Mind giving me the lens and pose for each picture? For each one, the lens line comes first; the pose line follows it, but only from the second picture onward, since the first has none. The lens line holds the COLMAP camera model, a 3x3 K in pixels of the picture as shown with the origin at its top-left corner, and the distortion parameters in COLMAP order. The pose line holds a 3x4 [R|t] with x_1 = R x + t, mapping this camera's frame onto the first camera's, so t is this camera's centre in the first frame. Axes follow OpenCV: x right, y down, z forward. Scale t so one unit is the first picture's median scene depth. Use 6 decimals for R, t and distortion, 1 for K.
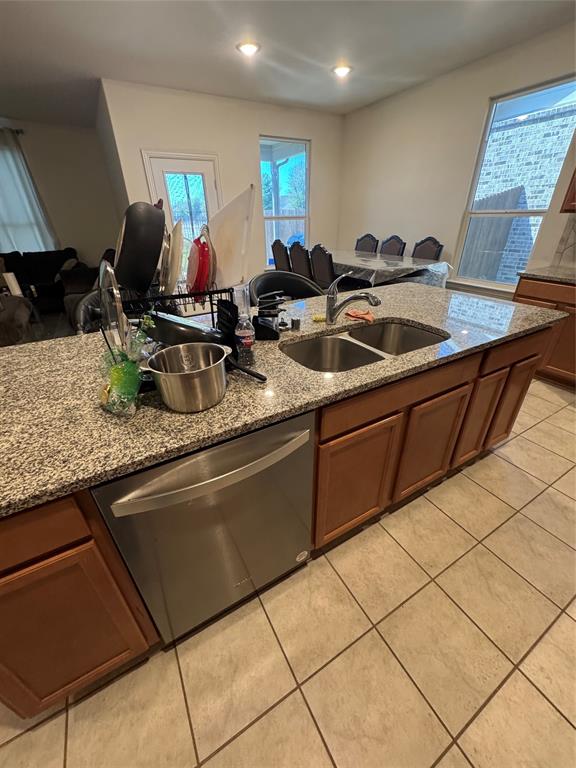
lens RADIAL K [[305.8, 0, 289.1], [0, 305.8, 382.5], [0, 0, 1]] dist [0.000160, 0.000015]
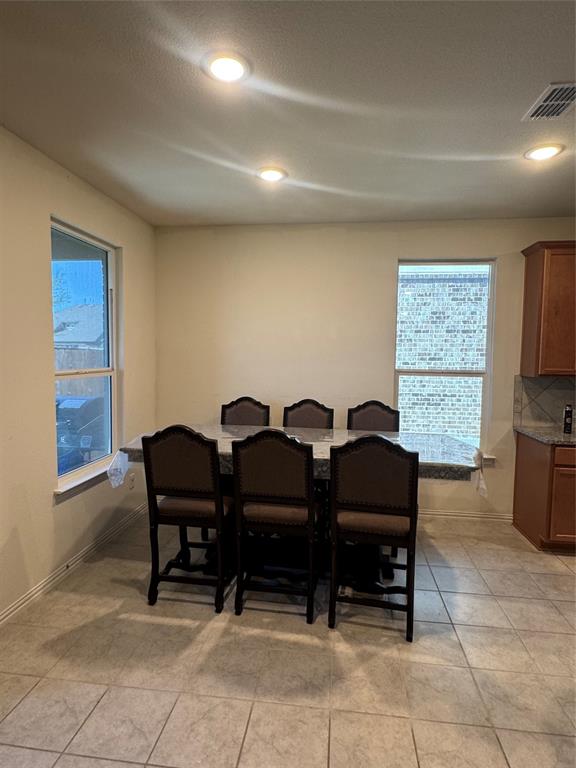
lens RADIAL K [[419.7, 0, 289.6], [0, 419.7, 381.4], [0, 0, 1]] dist [-0.003189, -0.000937]
pose [[0.603656, -0.029481, 0.796700, -0.418973], [0.359391, 0.902082, -0.238929, -0.340292], [-0.711644, 0.430557, 0.555142, 0.556014]]
